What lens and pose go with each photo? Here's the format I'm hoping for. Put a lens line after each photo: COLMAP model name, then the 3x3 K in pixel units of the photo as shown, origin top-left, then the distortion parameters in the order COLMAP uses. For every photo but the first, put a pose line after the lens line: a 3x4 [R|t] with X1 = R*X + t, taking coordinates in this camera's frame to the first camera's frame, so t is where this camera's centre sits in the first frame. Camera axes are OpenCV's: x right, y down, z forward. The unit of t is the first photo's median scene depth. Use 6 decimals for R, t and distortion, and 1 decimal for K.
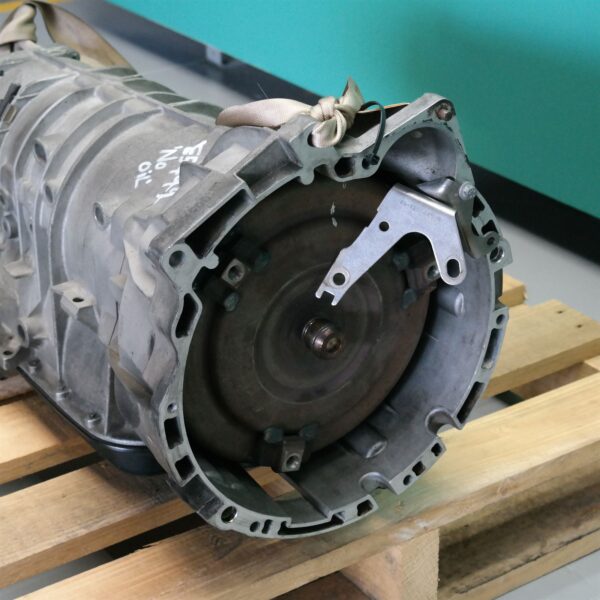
lens RADIAL K [[1638.7, 0, 303.2], [0, 1638.7, 294.5], [0, 0, 1]] dist [0.292610, 0.000000]
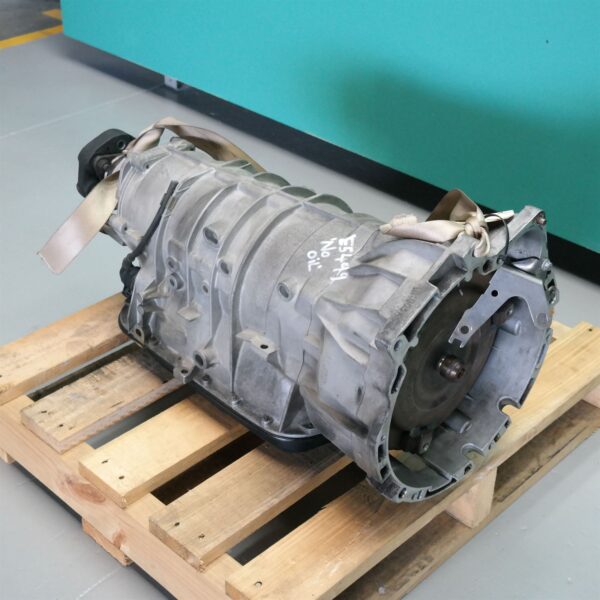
lens RADIAL K [[1129.0, 0, 302.1], [0, 1129.0, 285.9], [0, 0, 1]] dist [0.081360, 0.000000]
pose [[0.974815, -0.082184, 0.207319, -0.310904], [0.056259, 0.990179, 0.127988, -0.177199], [-0.215801, -0.113101, 0.969865, 0.045091]]
